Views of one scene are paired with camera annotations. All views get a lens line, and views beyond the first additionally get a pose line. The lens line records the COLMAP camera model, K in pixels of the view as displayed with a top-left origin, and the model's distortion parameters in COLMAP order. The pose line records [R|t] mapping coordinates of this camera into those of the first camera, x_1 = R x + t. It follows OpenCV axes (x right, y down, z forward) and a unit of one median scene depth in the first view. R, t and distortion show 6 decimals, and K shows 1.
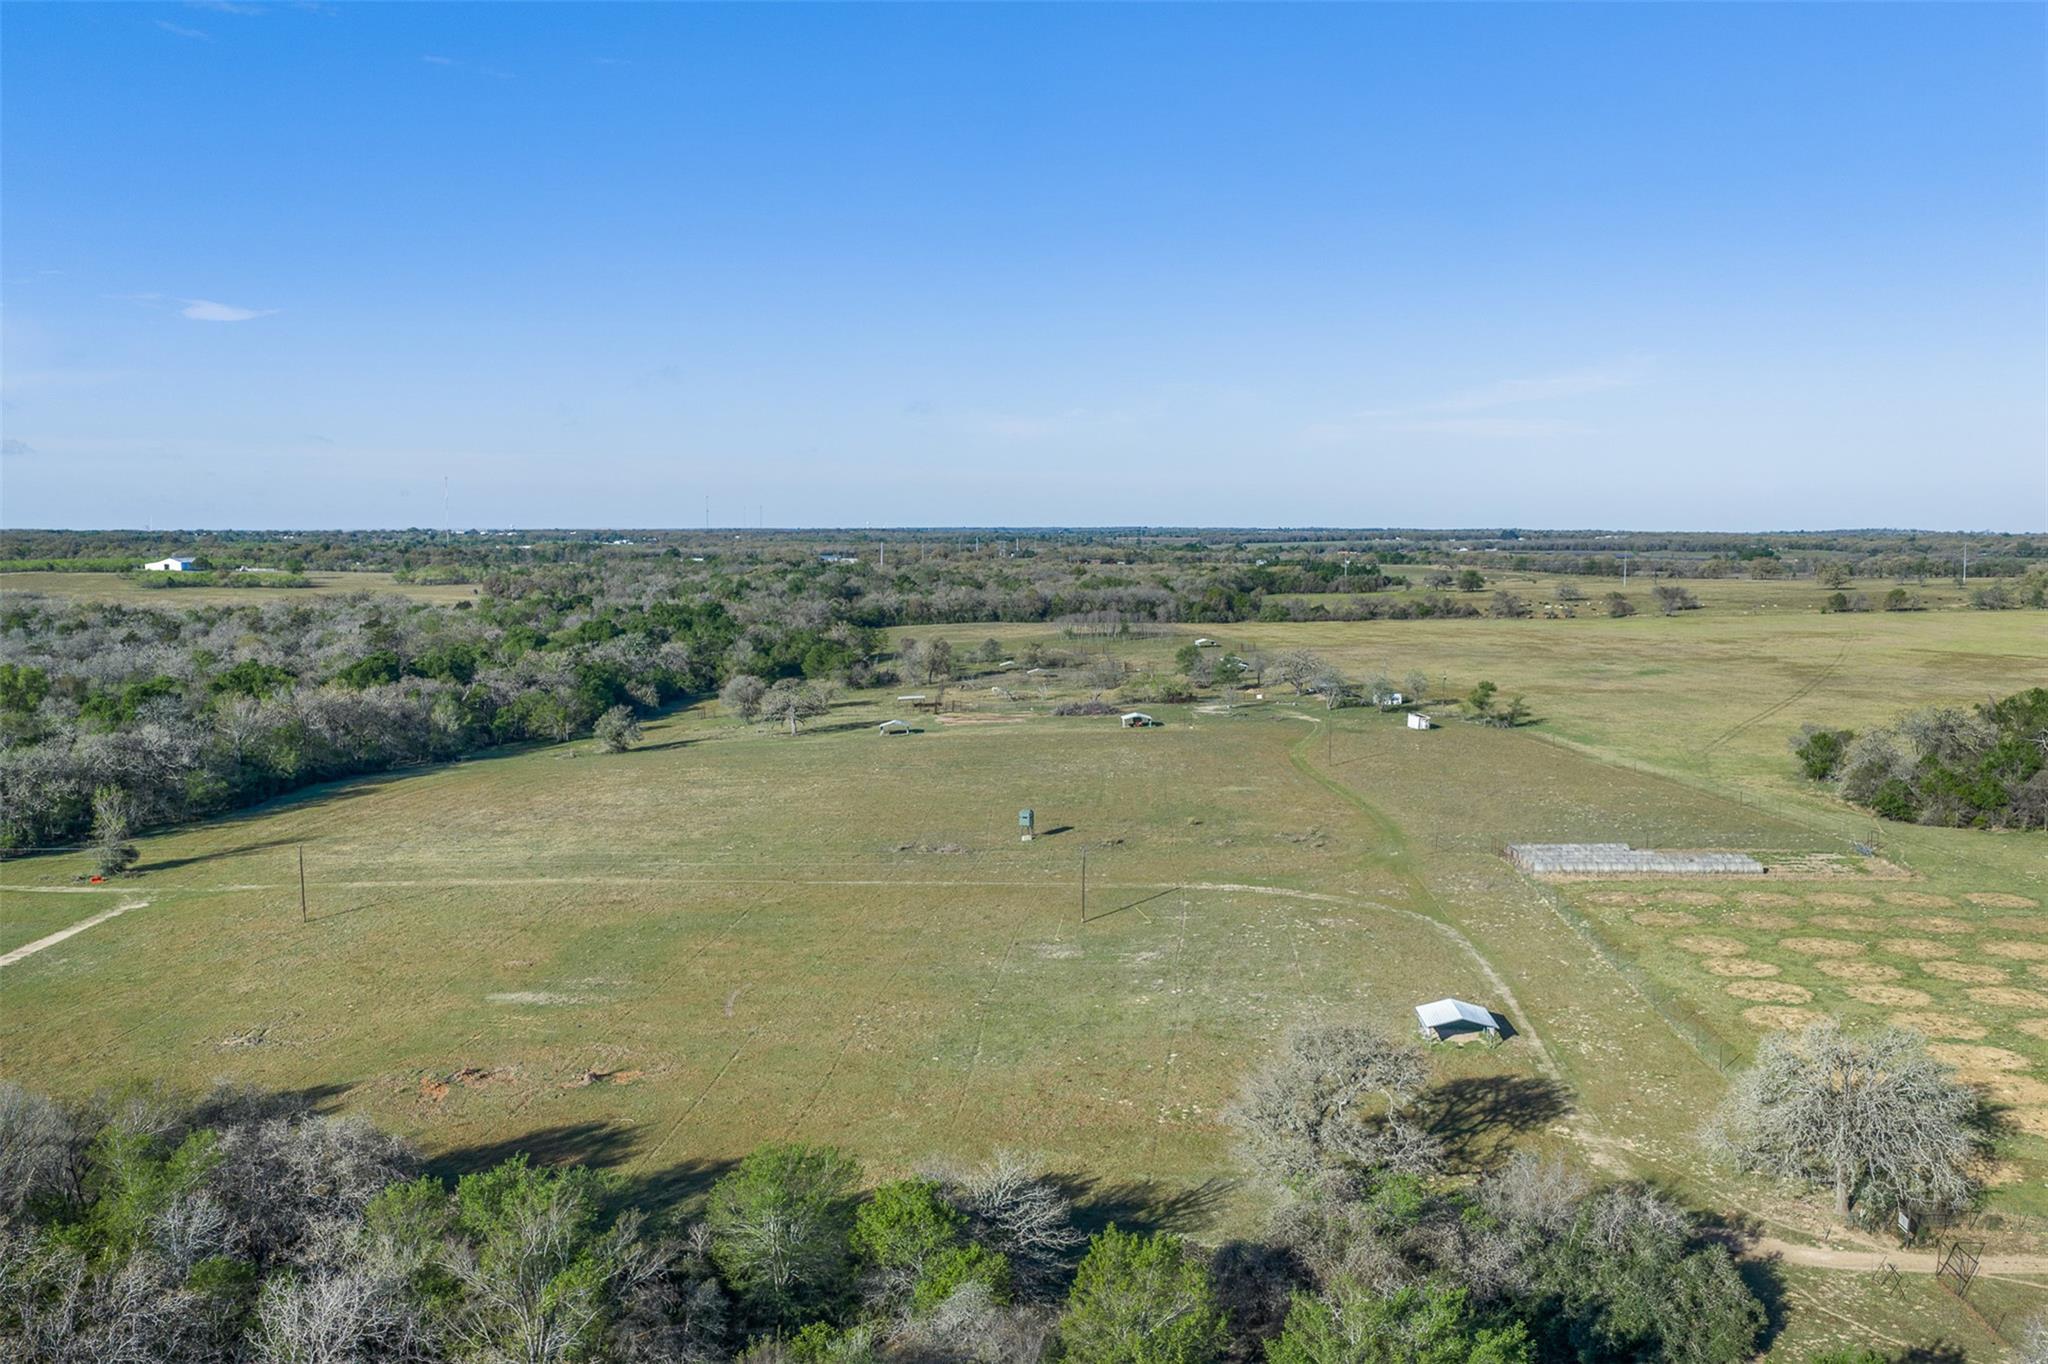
lens RADIAL K [[1695.0, 0, 1024.0], [0, 1695.0, 682.0], [0, 0, 1]] dist [0.010466, -0.016621]
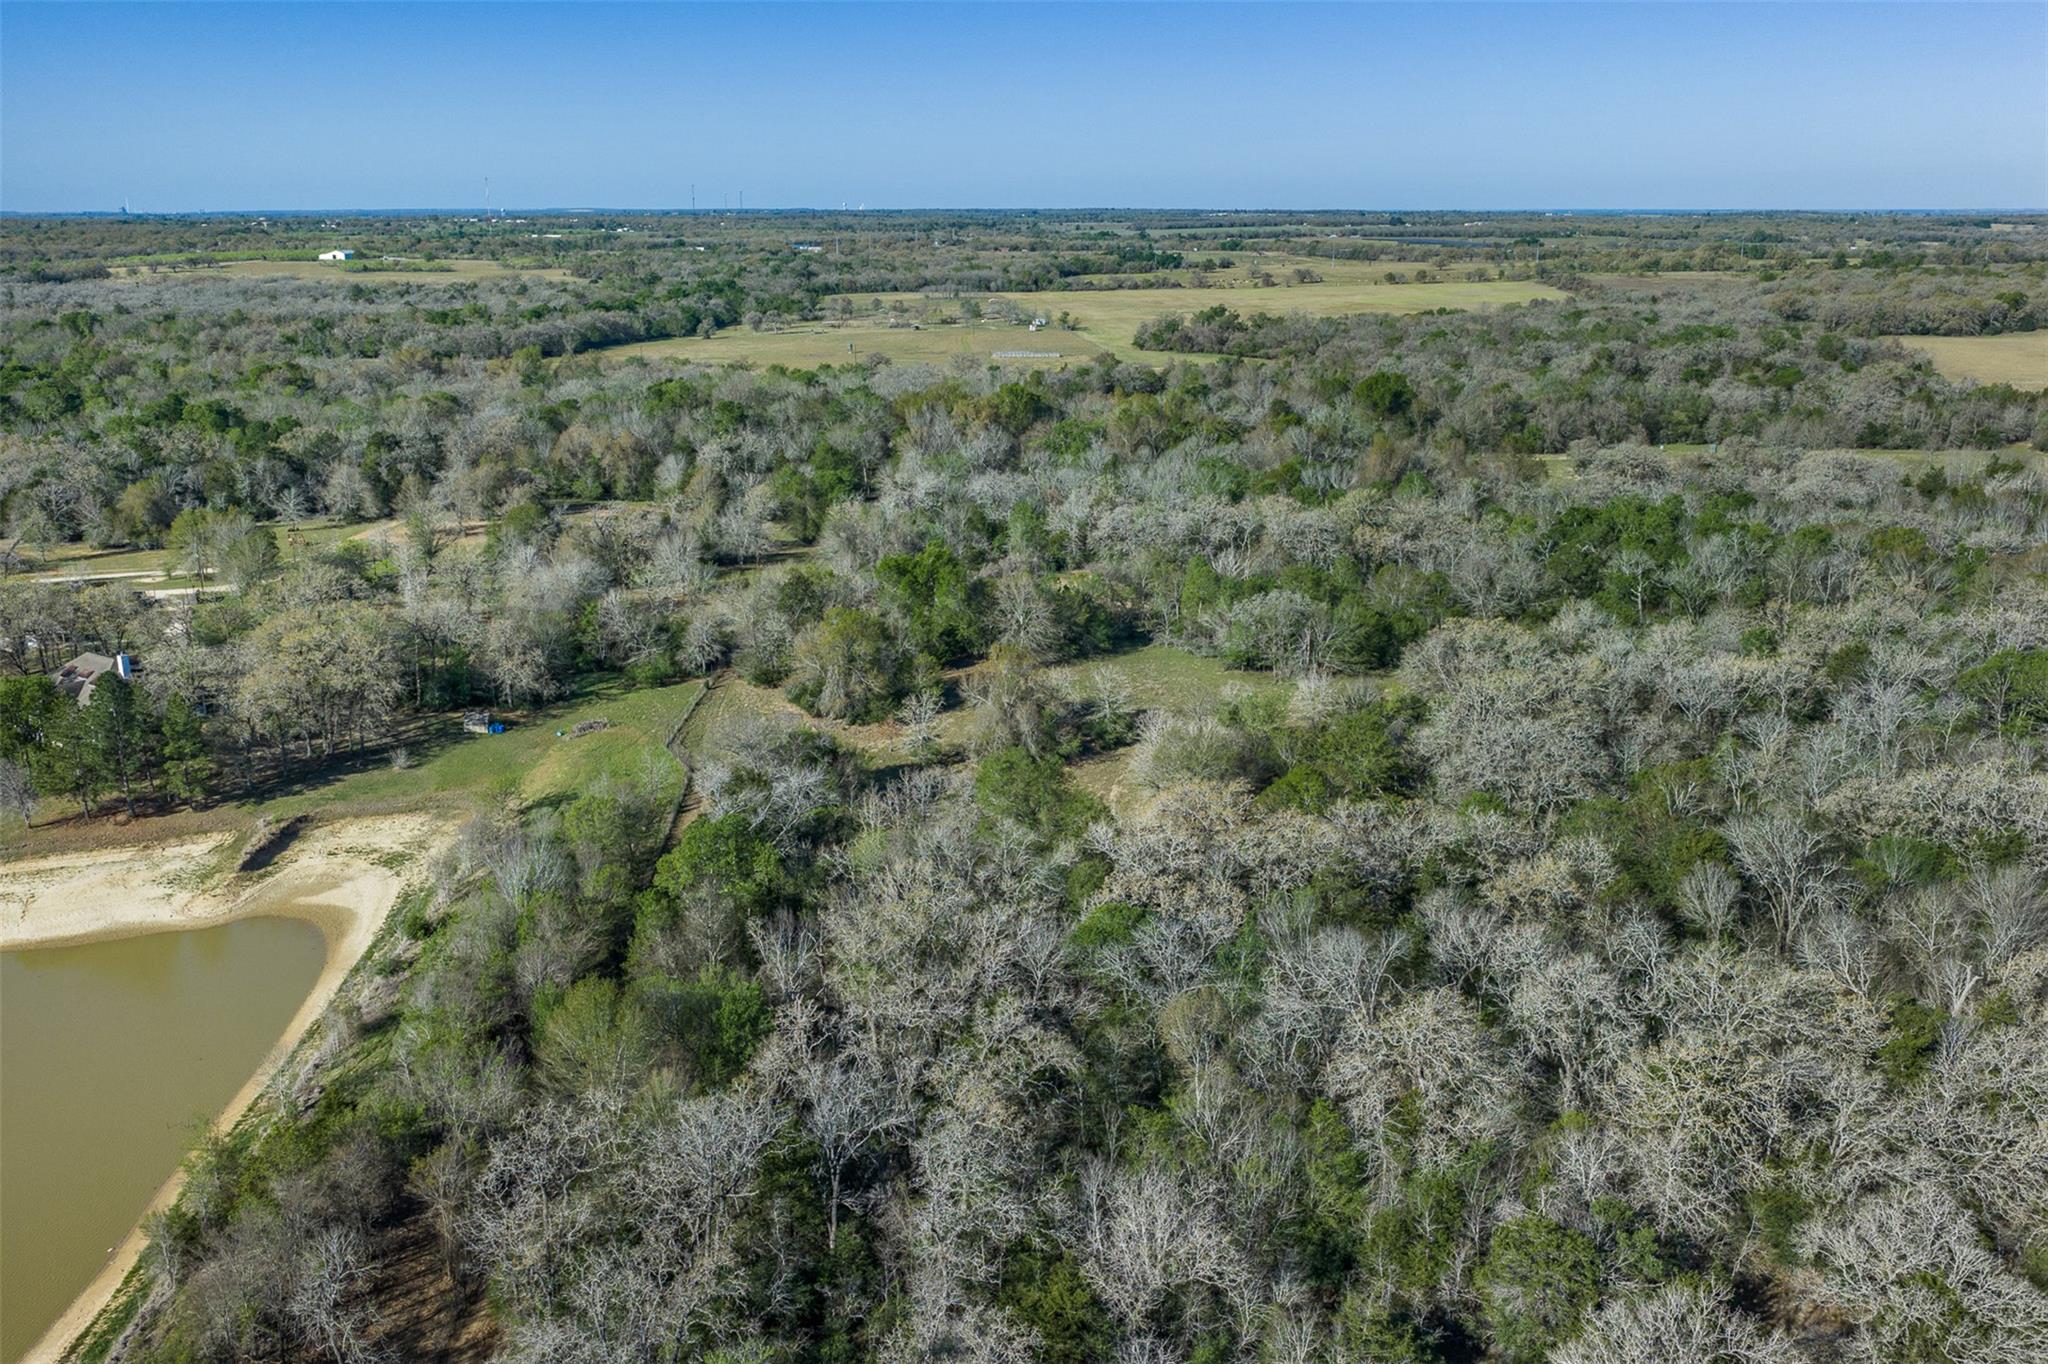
lens RADIAL K [[1695.0, 0, 1024.0], [0, 1695.0, 682.0], [0, 0, 1]] dist [0.010466, -0.016621]
pose [[0.999969, -0.003902, 0.006810, 0.097470], [0.002597, 0.983285, 0.182053, 0.038946], [-0.007407, -0.182030, 0.983265, -0.718955]]
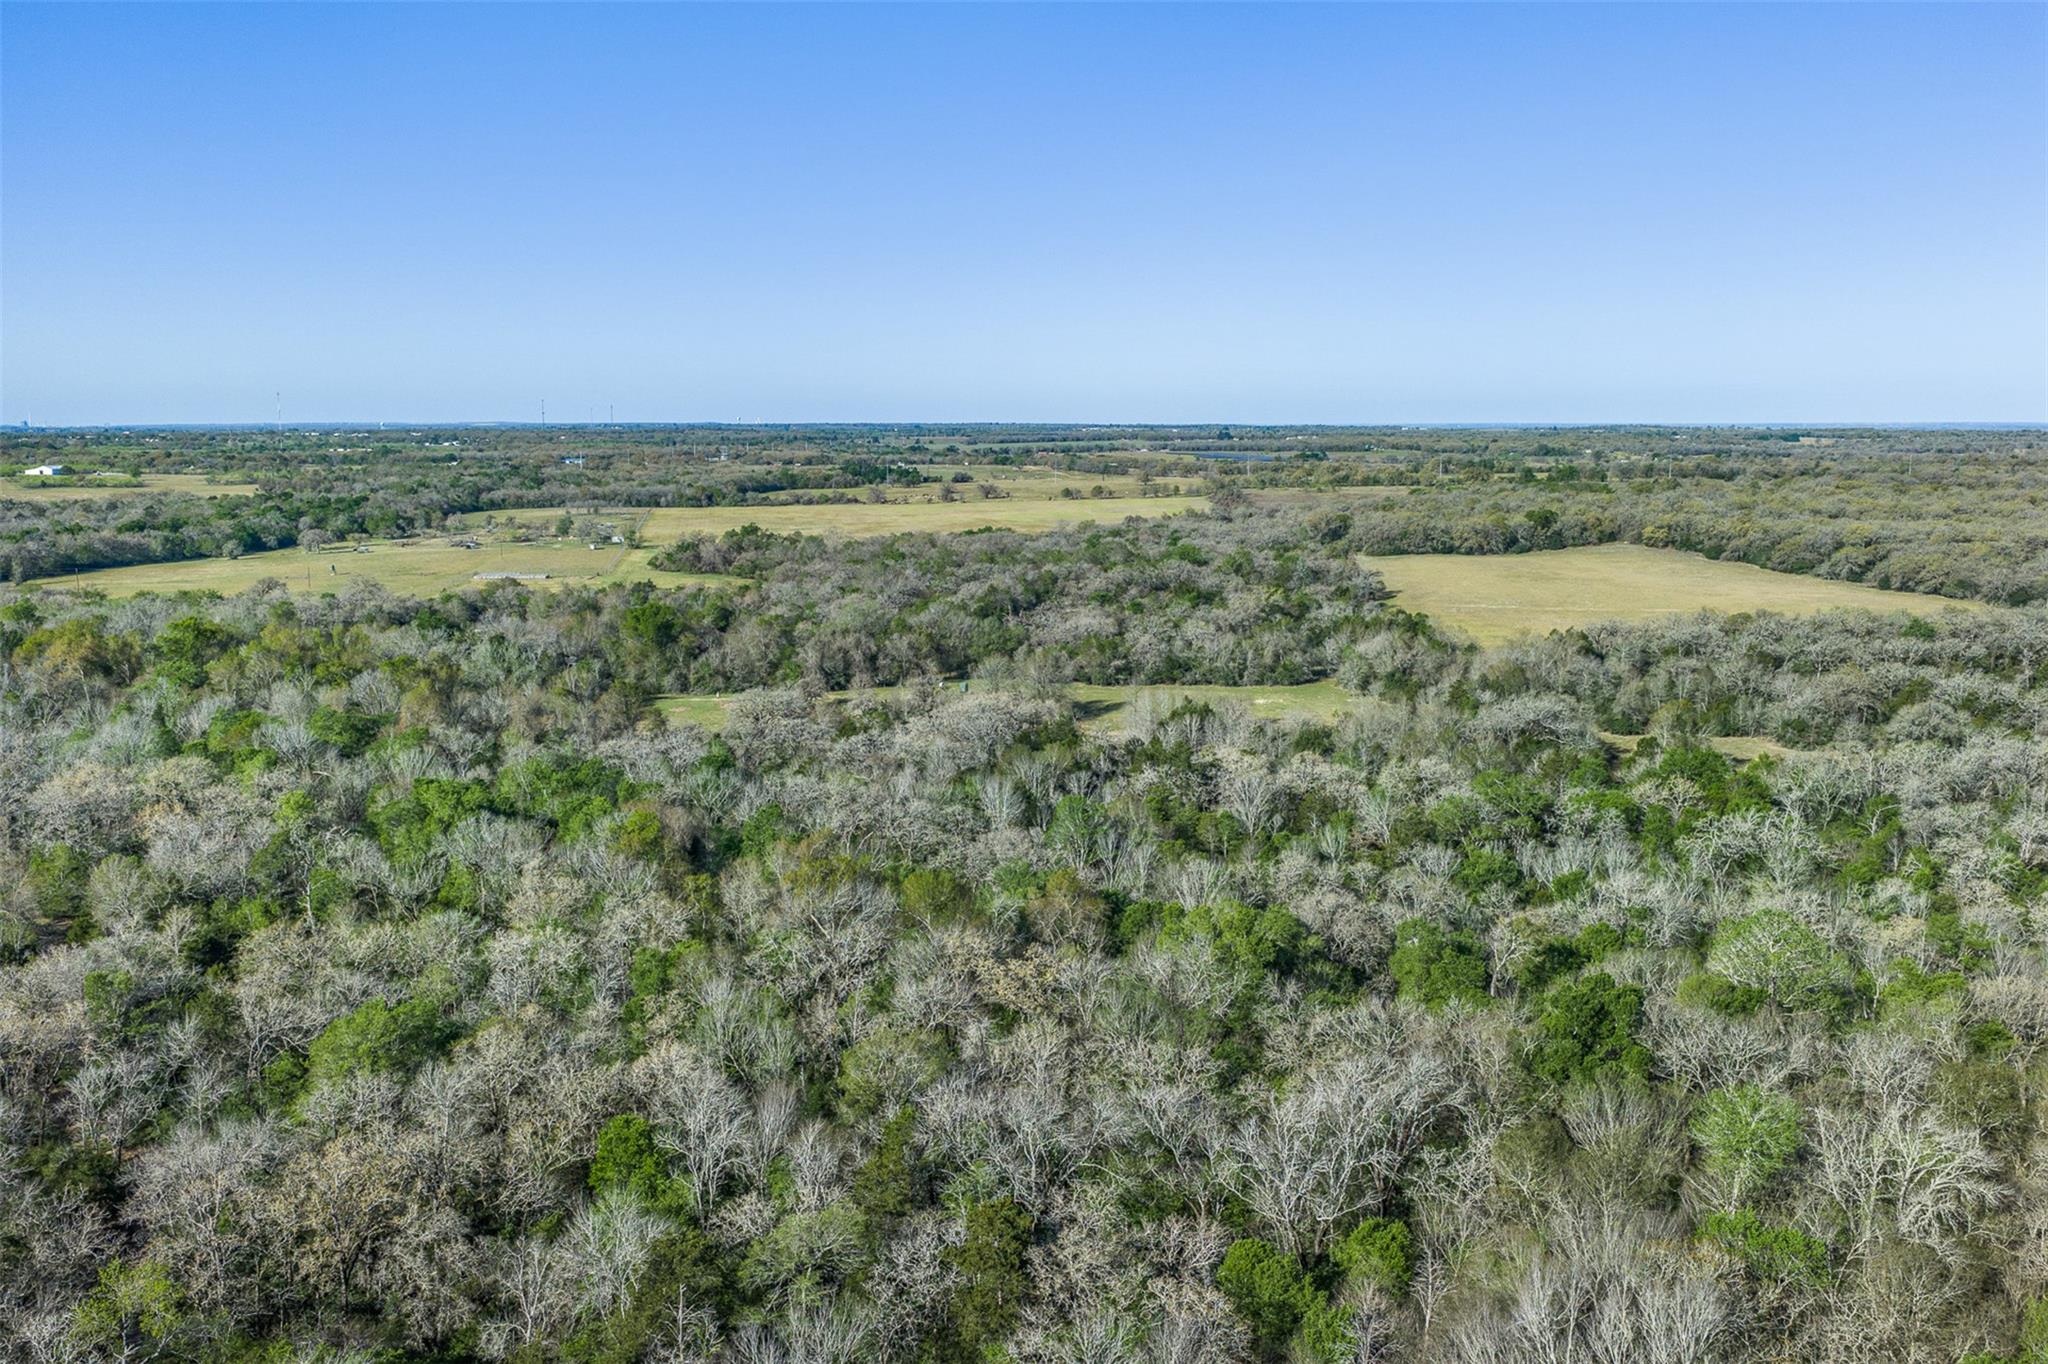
lens RADIAL K [[1695.0, 0, 1024.0], [0, 1695.0, 682.0], [0, 0, 1]] dist [0.010466, -0.016621]
pose [[0.998667, -0.009680, 0.050691, 0.340451], [0.006479, 0.997996, 0.062937, 0.032046], [-0.051199, -0.062525, 0.996729, -0.657389]]
